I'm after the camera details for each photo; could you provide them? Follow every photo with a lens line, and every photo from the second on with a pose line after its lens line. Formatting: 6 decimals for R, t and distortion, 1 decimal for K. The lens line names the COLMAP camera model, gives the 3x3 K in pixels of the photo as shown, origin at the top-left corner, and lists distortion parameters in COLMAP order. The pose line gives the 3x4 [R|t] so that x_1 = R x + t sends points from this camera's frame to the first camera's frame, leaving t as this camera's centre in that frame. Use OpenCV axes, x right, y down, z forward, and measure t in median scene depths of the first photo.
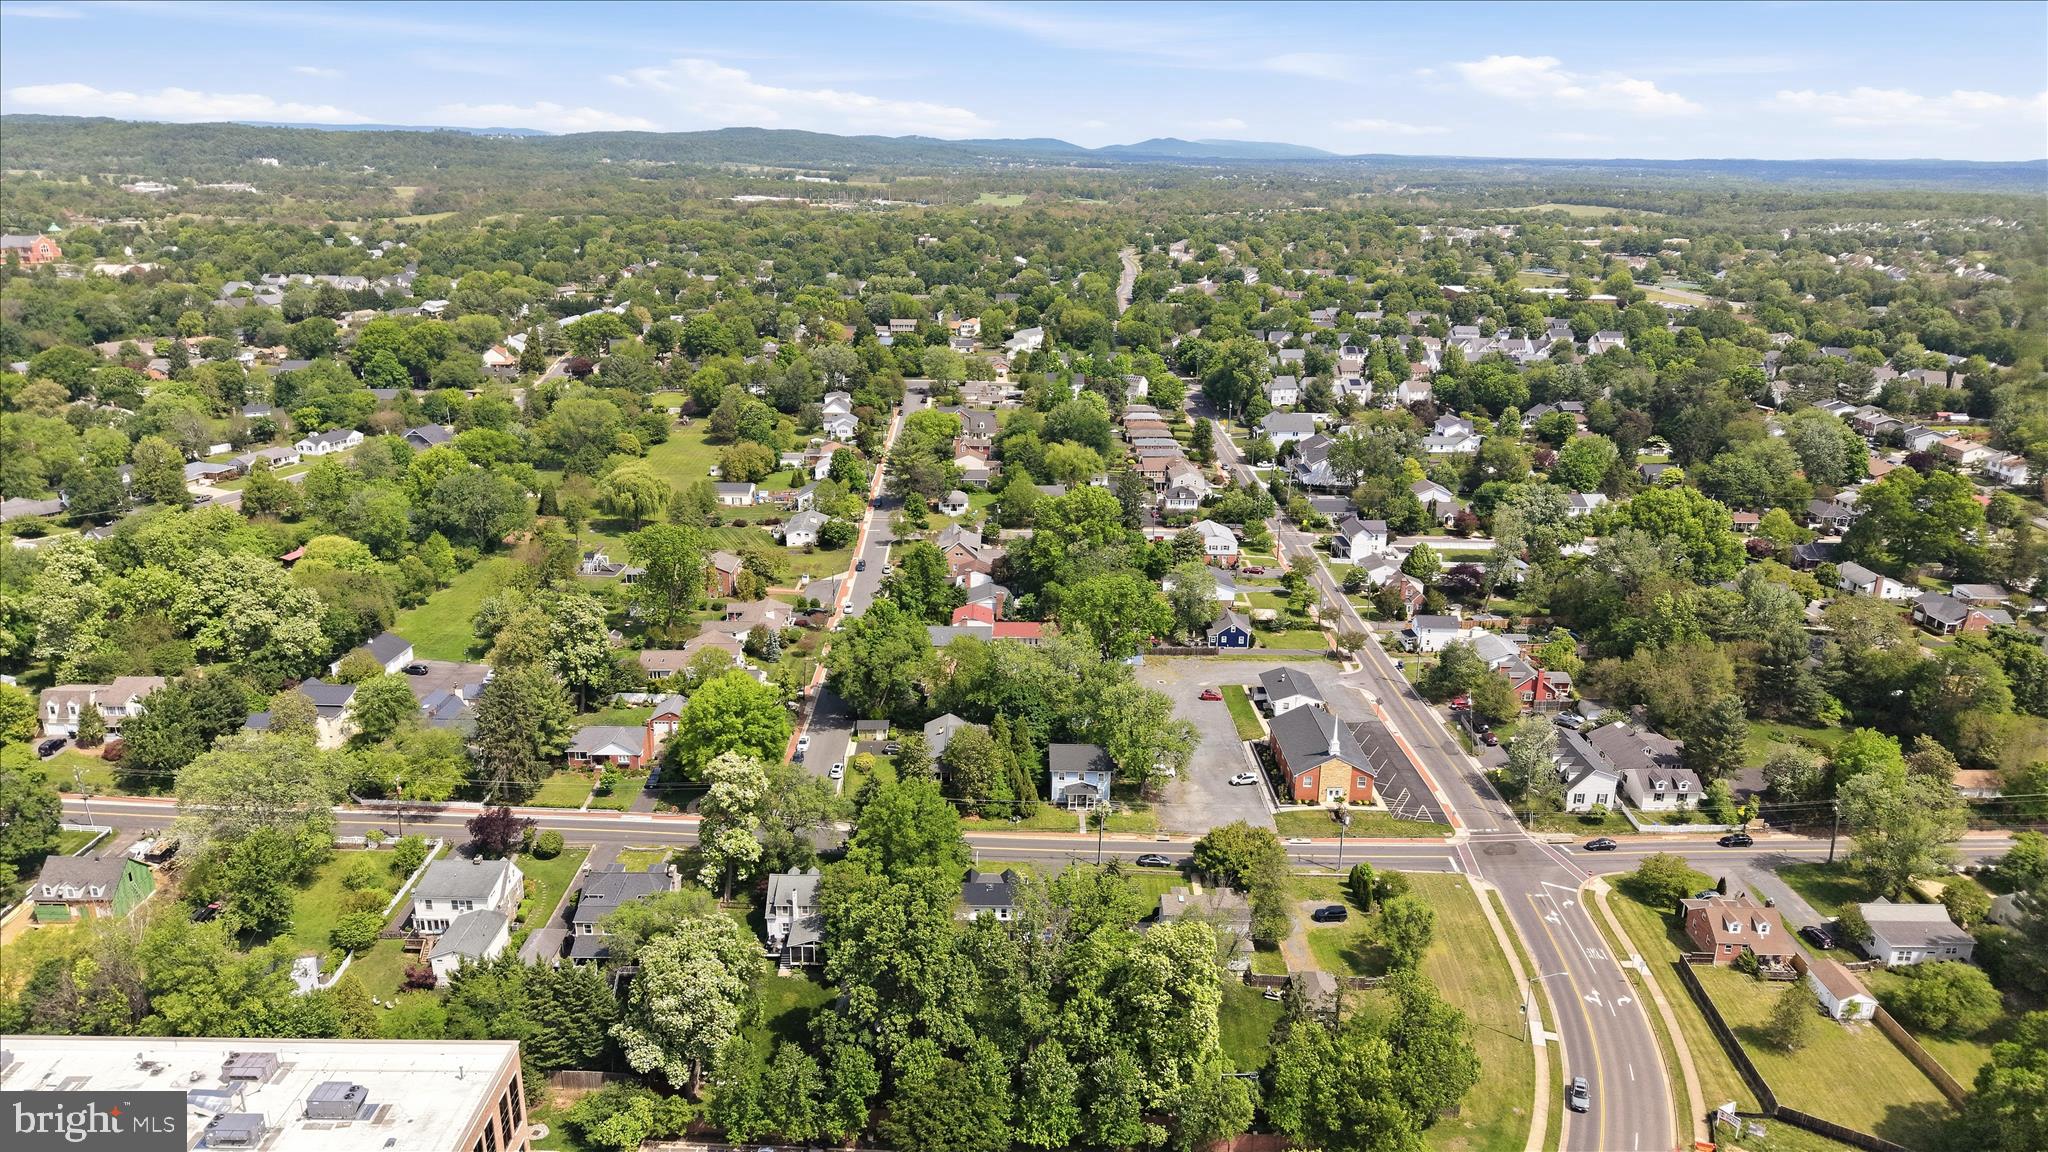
lens RADIAL K [[1314.3, 0, 1024.0], [0, 1314.3, 576.0], [0, 0, 1]] dist [0.083737, -0.127761]
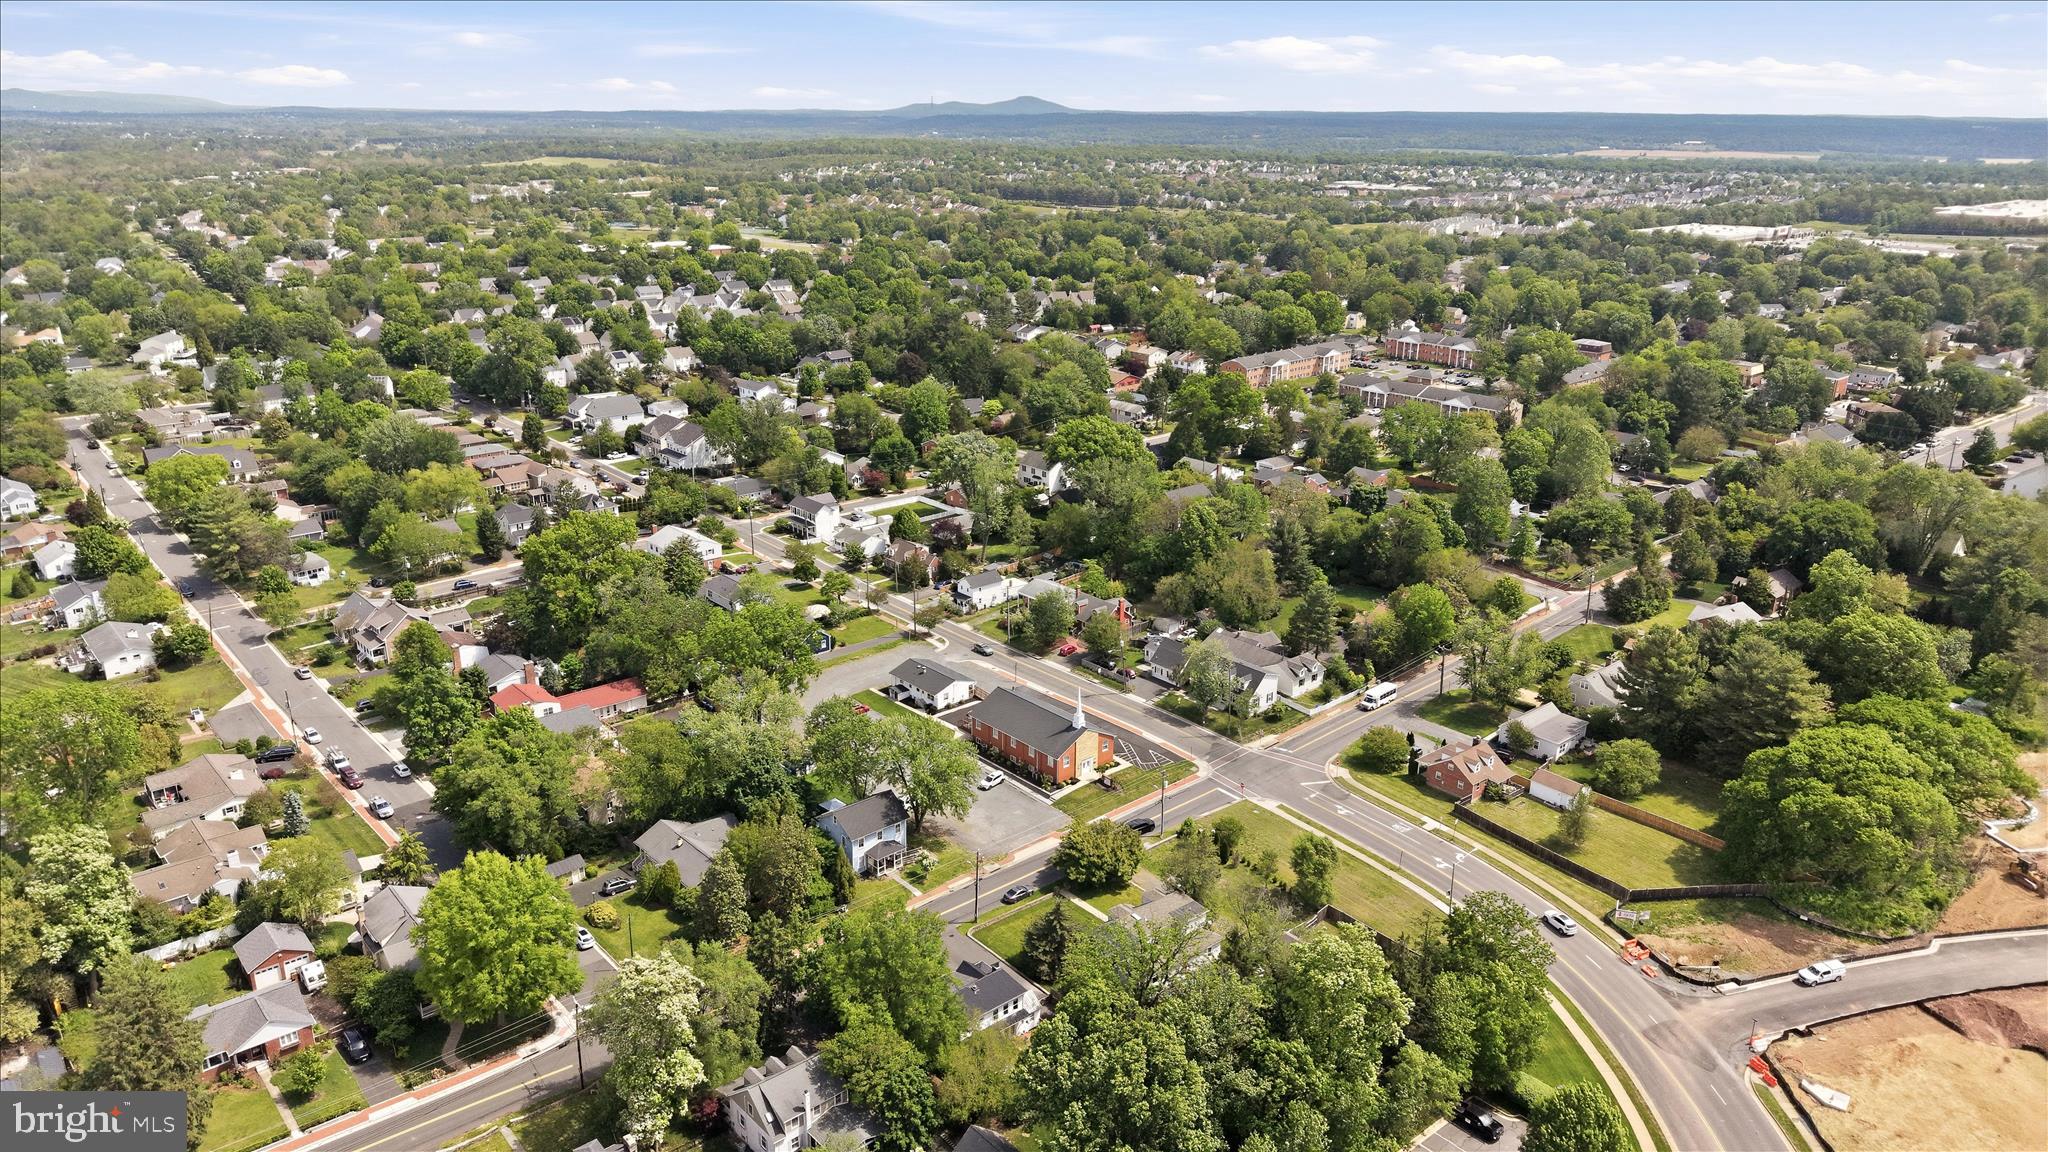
lens RADIAL K [[1314.3, 0, 1024.0], [0, 1314.3, 576.0], [0, 0, 1]] dist [0.083737, -0.127761]
pose [[0.768358, -0.217779, 0.601829, -0.370059], [0.198208, 0.975067, 0.099787, -0.084624], [-0.608555, 0.042616, 0.792366, 0.227257]]
